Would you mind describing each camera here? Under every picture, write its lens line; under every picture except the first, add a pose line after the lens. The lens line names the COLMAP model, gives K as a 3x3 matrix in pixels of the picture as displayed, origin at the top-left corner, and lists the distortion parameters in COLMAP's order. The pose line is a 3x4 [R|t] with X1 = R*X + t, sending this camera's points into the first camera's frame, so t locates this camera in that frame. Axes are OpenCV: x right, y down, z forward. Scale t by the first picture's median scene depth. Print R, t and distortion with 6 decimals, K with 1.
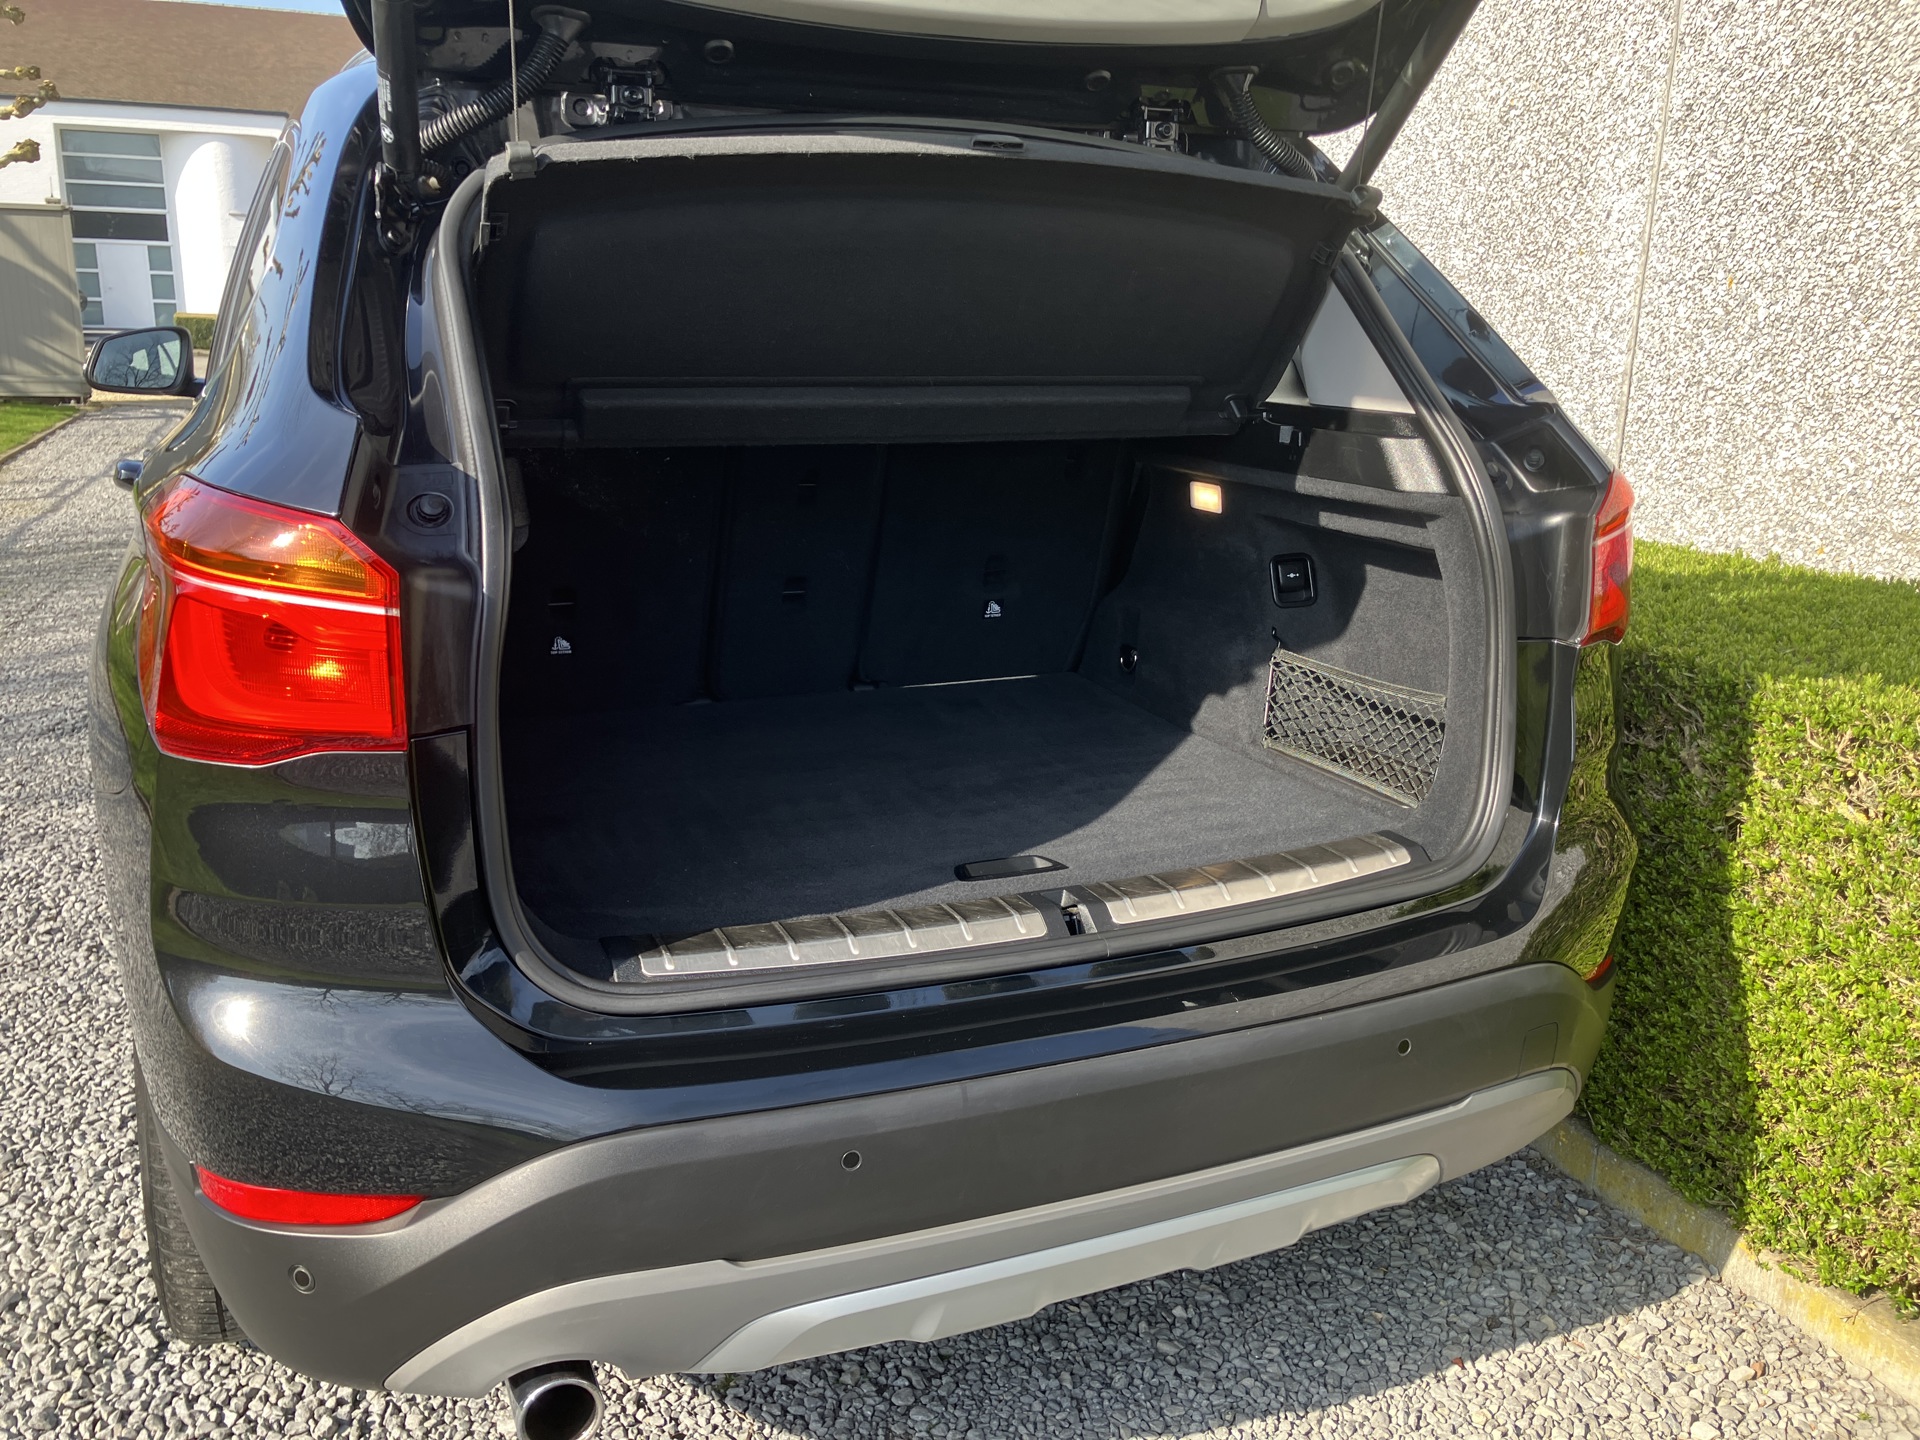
lens RADIAL K [[1596.9, 0, 941.1], [0, 1596.9, 724.6], [0, 0, 1]] dist [0.062903, -0.088626]
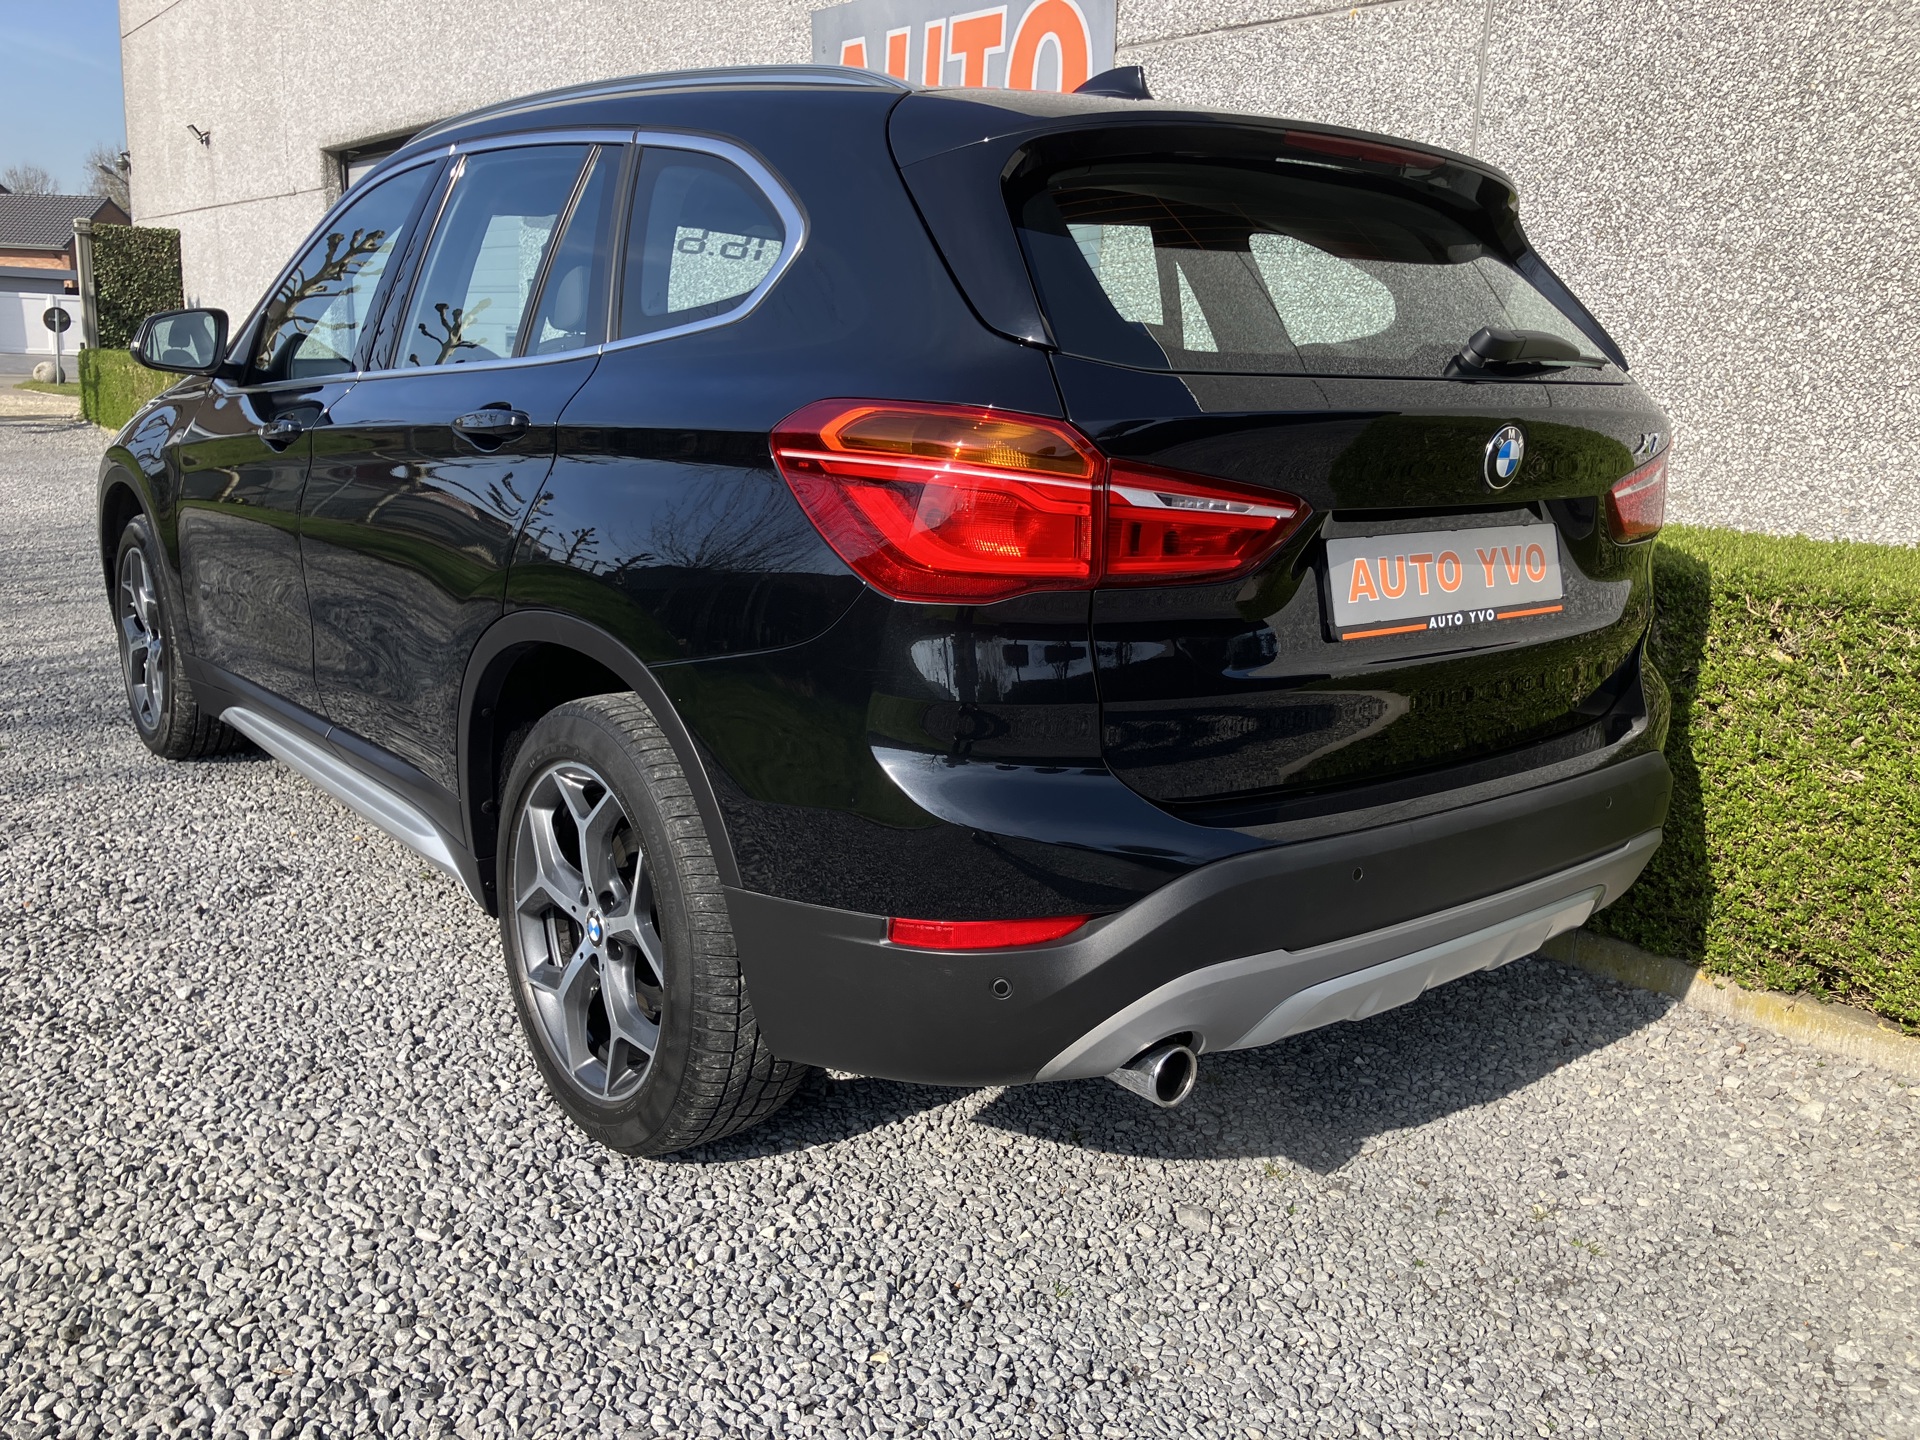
lens RADIAL K [[1609.1, 0, 990.3], [0, 1609.1, 715.0], [0, 0, 1]] dist [-0.003200, 0.040041]
pose [[0.958149, -0.043680, 0.282918, -0.517956], [0.050446, 0.998588, -0.016672, 0.091241], [-0.281791, 0.030247, 0.958999, -0.194884]]
